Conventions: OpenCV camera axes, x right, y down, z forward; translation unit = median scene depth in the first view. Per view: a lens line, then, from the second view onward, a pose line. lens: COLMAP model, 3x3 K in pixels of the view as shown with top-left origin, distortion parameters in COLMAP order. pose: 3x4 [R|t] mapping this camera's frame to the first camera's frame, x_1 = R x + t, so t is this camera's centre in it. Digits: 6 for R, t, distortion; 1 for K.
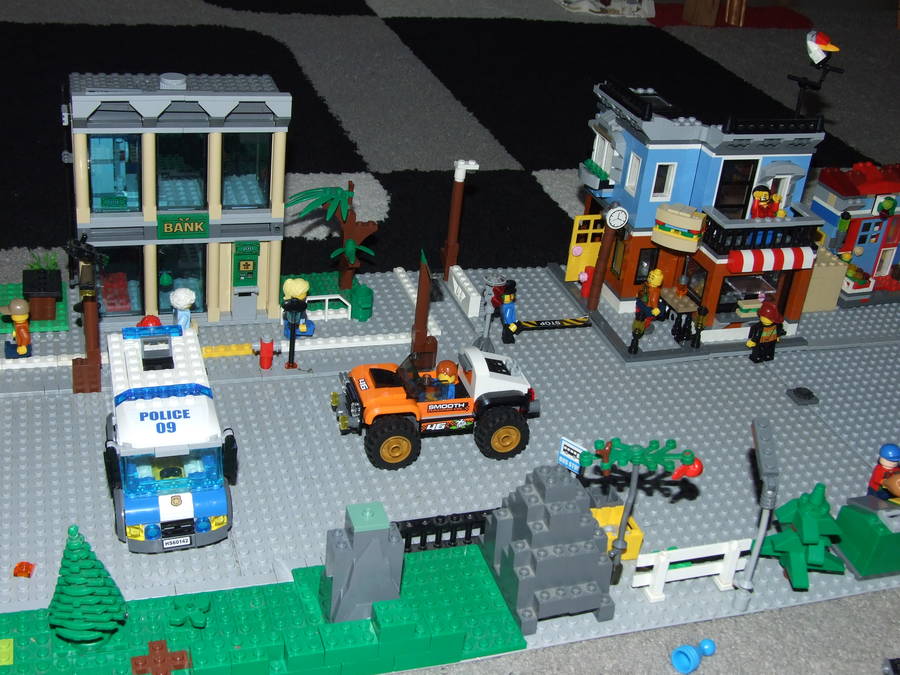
lens RADIAL K [[1177.7, 0, 450.0], [0, 1177.7, 337.5], [0, 0, 1]] dist [-0.067758, 0.065758]
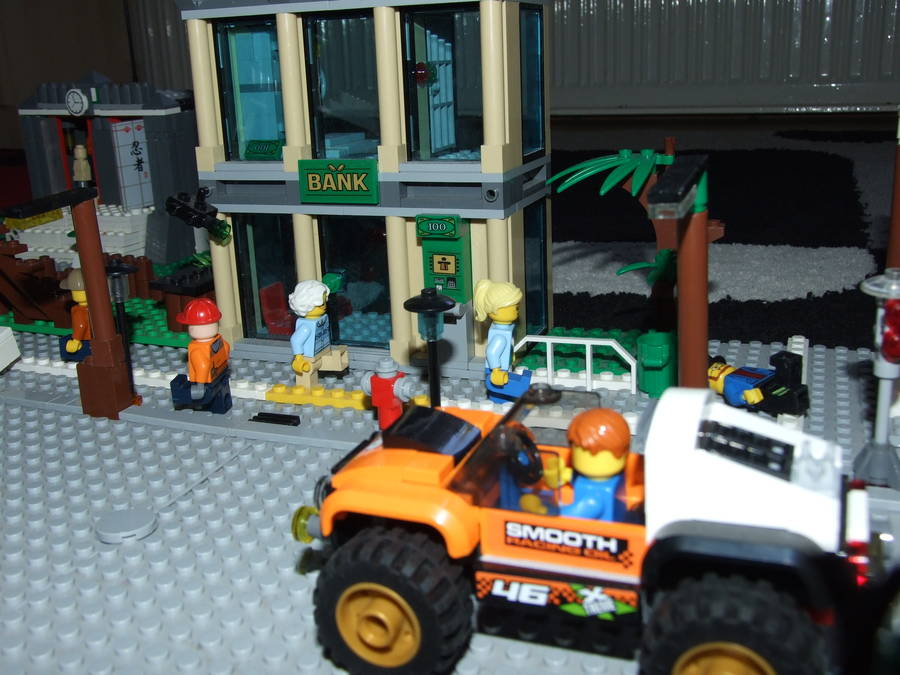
lens RADIAL K [[965.6, 0, 449.3], [0, 965.6, 319.3], [0, 0, 1]] dist [-0.068516, 0.011892]
pose [[0.766666, 0.038067, -0.640917, 0.117813], [-0.199297, 0.963041, -0.181200, 0.044448], [0.610331, 0.266652, 0.745917, 0.622659]]
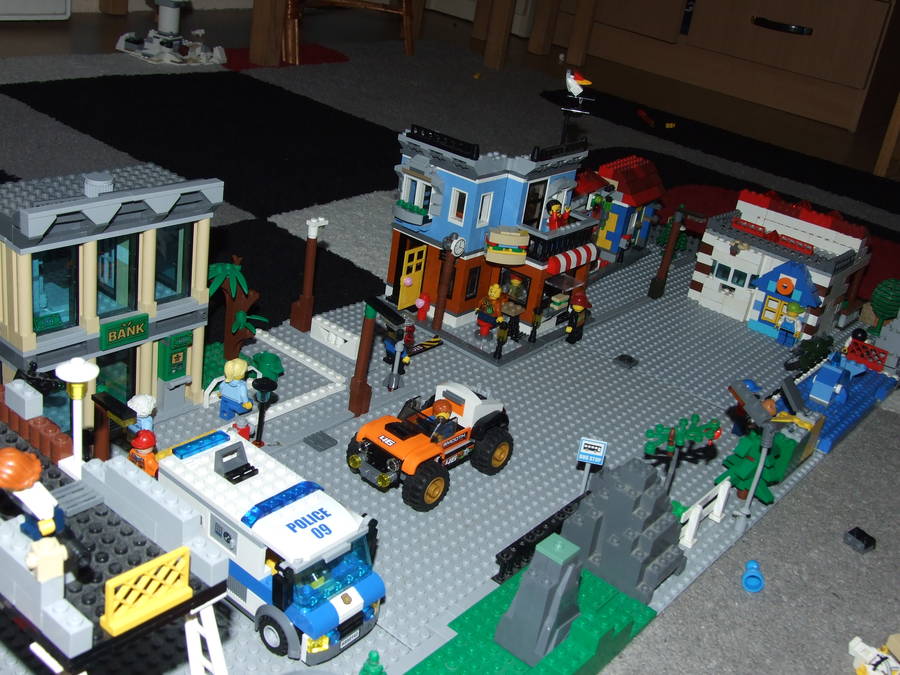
lens RADIAL K [[1039.9, 0, 479.8], [0, 1039.9, 336.5], [0, 0, 1]] dist [-0.034560, -0.015511]
pose [[0.833093, -0.211155, 0.511243, -0.374949], [0.207423, 0.976080, 0.065140, -0.077231], [-0.512769, 0.051776, 0.856964, 0.122921]]
